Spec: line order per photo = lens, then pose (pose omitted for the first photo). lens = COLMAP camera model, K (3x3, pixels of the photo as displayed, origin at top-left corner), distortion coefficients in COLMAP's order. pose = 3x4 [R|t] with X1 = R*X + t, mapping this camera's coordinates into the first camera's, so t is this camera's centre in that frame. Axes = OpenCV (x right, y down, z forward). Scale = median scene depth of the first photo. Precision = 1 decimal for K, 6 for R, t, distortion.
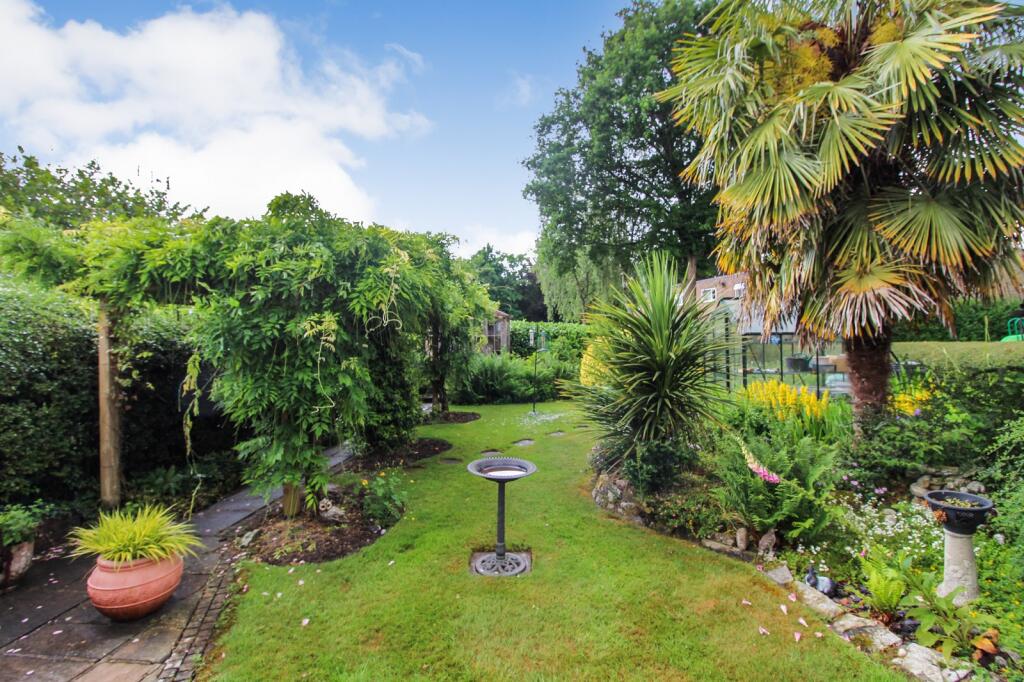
lens RADIAL K [[467.0, 0, 512.1], [0, 467.0, 339.1], [0, 0, 1]] dist [0.000030, 0.000010]
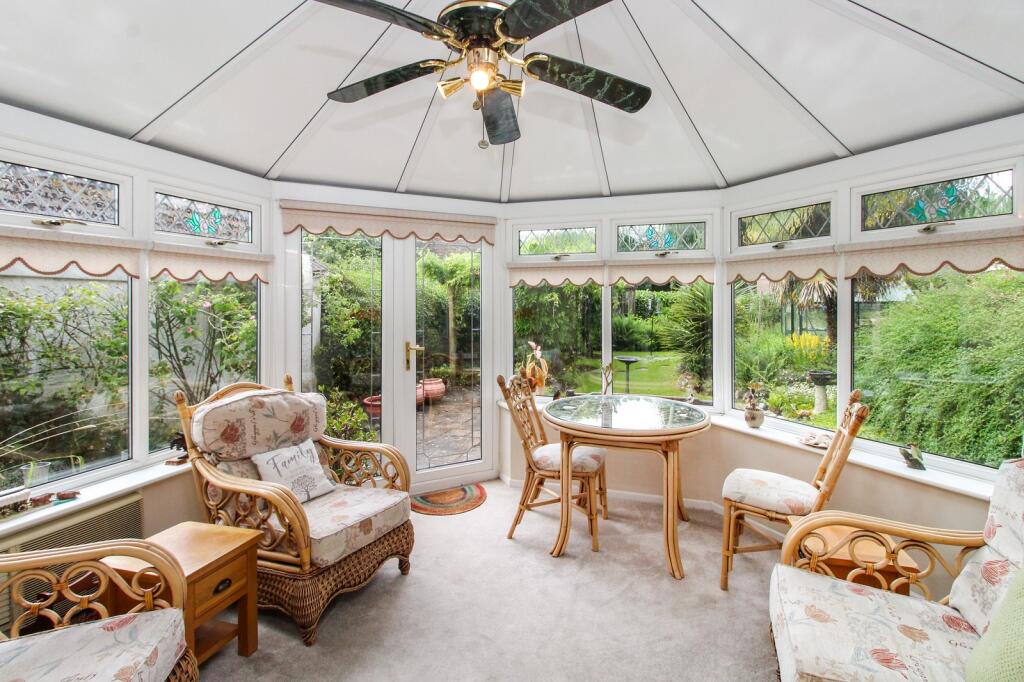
lens RADIAL K [[467.0, 0, 524.7], [0, 467.0, 305.8], [0, 0, 1]] dist [0.000030, 0.000010]
pose [[0.971055, 0.007740, -0.238729, 0.011207], [-0.007789, 0.999969, 0.000737, 0.003129], [0.238728, 0.001143, 0.971086, -0.504325]]
